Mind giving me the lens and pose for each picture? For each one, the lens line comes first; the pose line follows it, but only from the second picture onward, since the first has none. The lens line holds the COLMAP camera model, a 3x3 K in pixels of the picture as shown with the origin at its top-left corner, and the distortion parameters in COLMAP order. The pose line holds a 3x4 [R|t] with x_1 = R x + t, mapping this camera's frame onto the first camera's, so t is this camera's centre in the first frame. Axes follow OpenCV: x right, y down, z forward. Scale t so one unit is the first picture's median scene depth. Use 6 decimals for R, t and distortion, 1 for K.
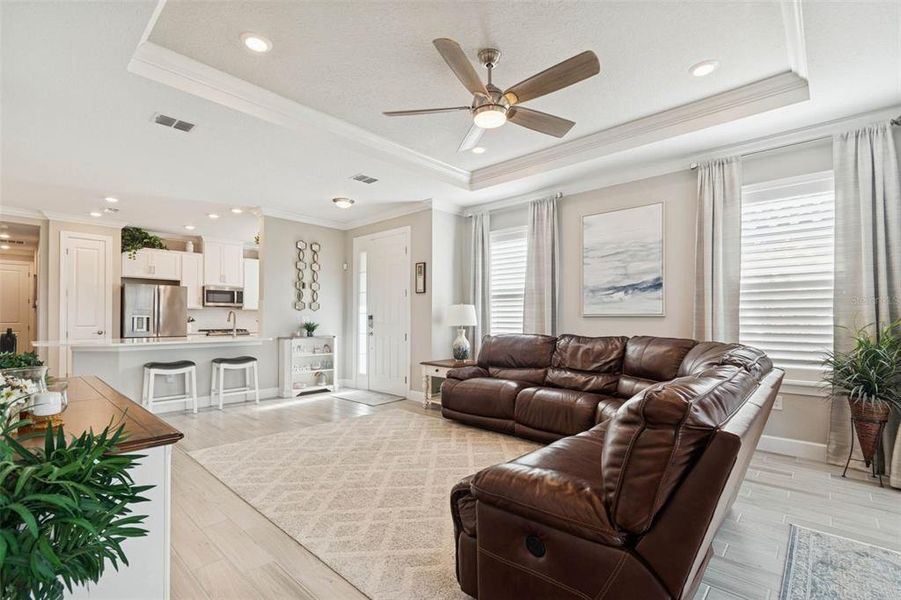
lens RADIAL K [[405.7, 0, 447.7], [0, 405.7, 315.8], [0, 0, 1]] dist [-0.000638, -0.001131]
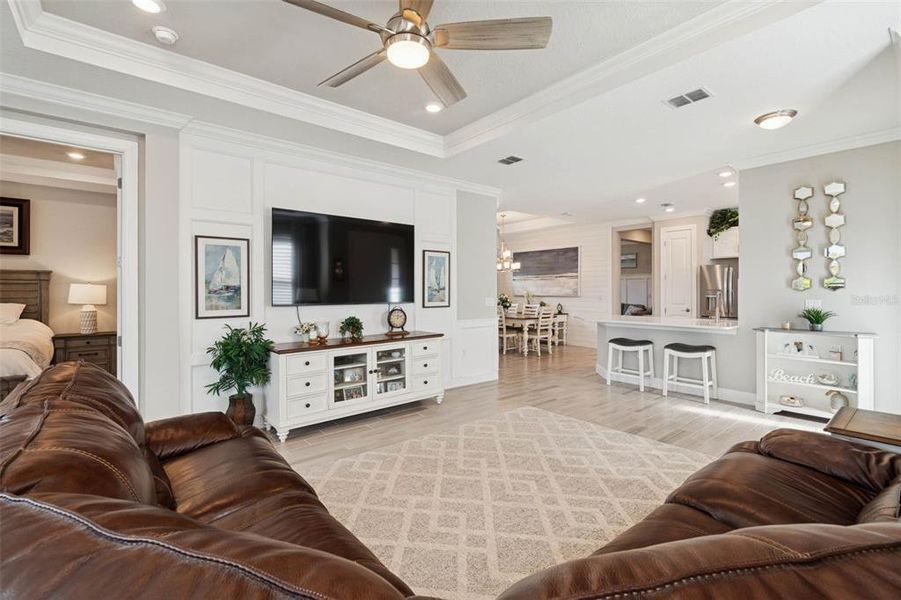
lens RADIAL K [[405.9, 0, 454.1], [0, 405.9, 289.4], [0, 0, 1]] dist [0.000476, -0.000398]
pose [[-0.125340, -0.004951, -0.992101, 0.442340], [0.009742, 0.999933, -0.006221, -0.019475], [0.992066, -0.010444, -0.125284, 0.608513]]
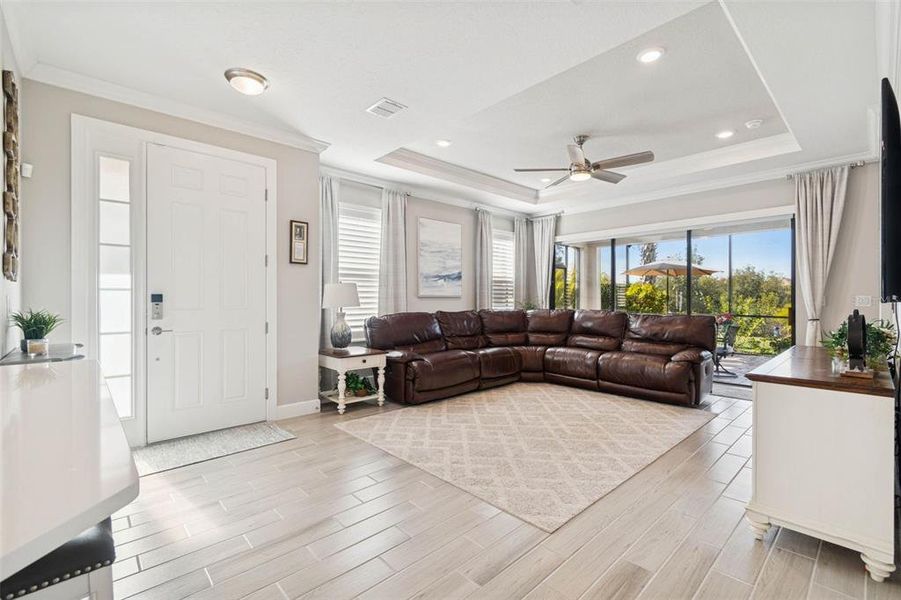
lens RADIAL K [[398.5, 0, 459.3], [0, 398.5, 299.4], [0, 0, 1]] dist [0.003296, 0.000104]
pose [[0.065692, -0.005001, 0.997827, -0.795514], [-0.004127, 0.999978, 0.005284, 0.001759], [-0.997831, -0.004465, 0.065670, 0.712379]]
